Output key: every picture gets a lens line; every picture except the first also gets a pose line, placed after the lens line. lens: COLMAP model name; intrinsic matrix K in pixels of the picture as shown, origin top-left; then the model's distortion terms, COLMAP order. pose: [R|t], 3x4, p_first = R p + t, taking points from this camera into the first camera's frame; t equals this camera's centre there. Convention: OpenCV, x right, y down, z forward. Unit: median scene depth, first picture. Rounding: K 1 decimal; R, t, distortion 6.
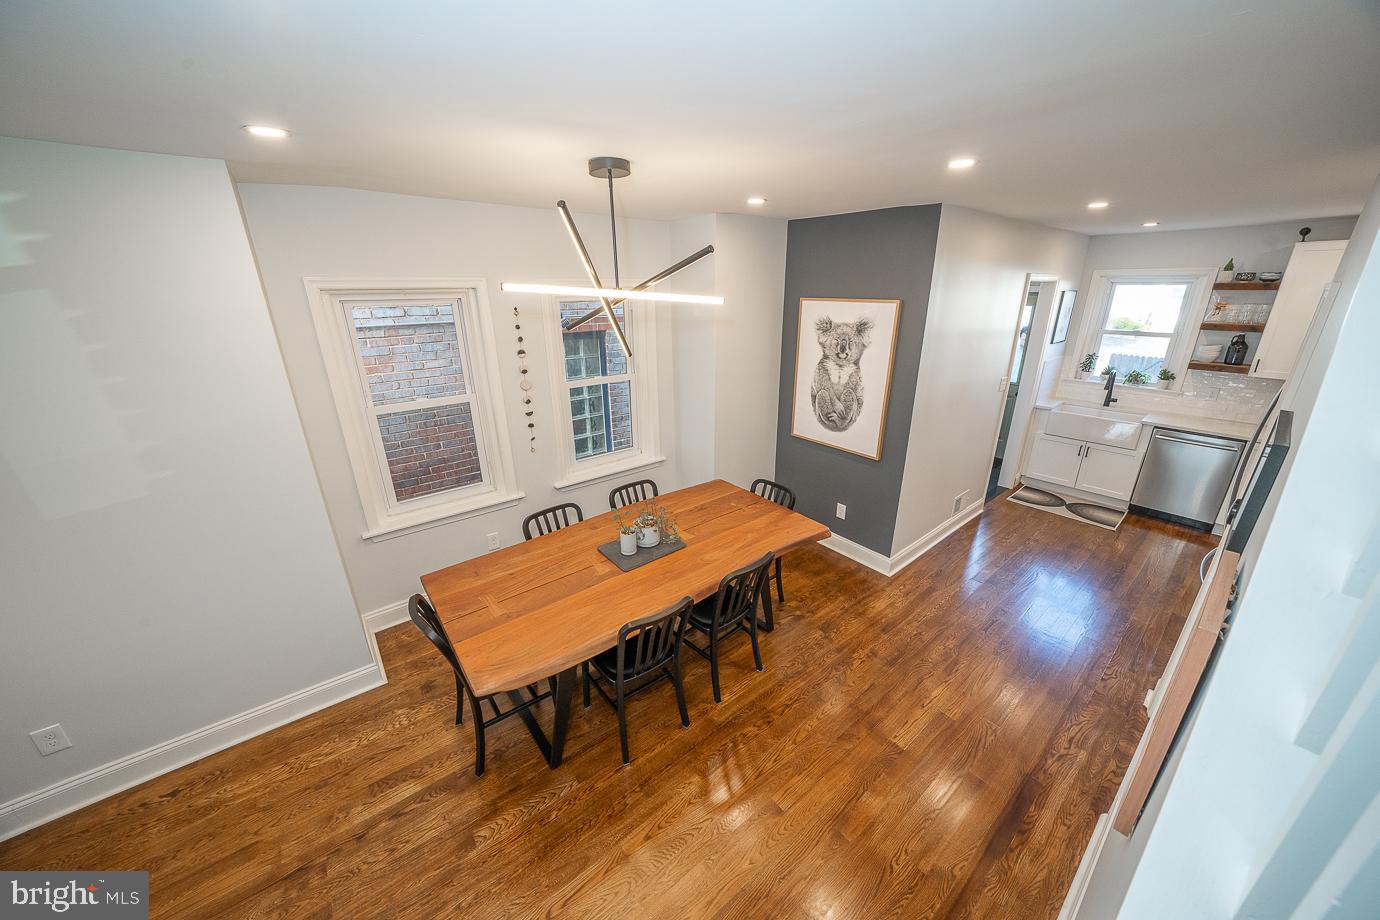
lens RADIAL K [[477.3, 0, 694.5], [0, 477.3, 464.0], [0, 0, 1]] dist [-0.027108, 0.003027]
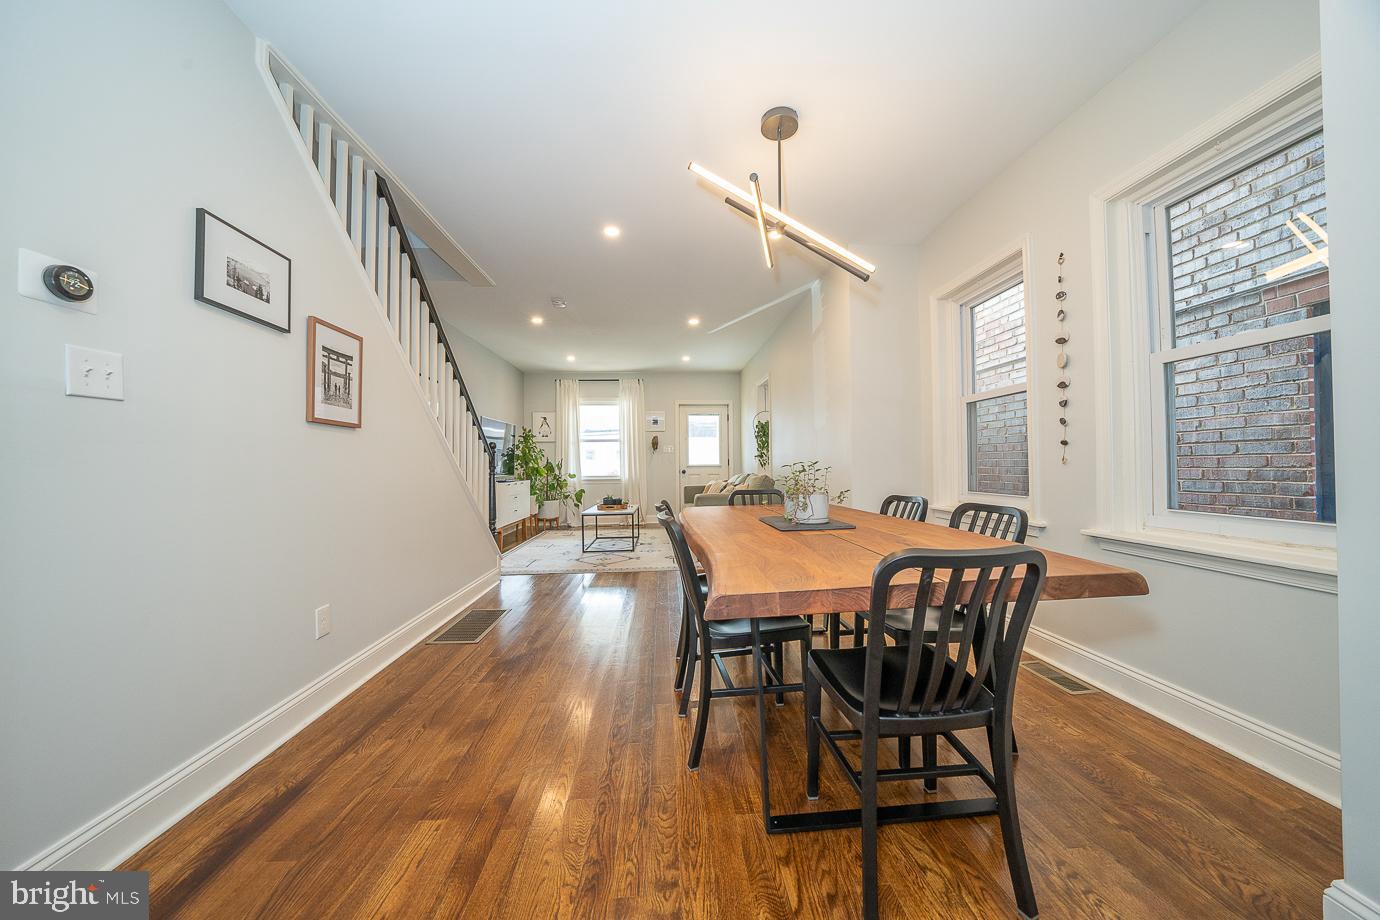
lens RADIAL K [[477.3, 0, 692.4], [0, 477.3, 462.1], [0, 0, 1]] dist [-0.027108, 0.003027]
pose [[-0.575646, 0.012258, -0.817607, 0.455018], [-0.266570, 0.942450, 0.201812, -0.020405], [0.773028, 0.334122, -0.539250, 0.899471]]
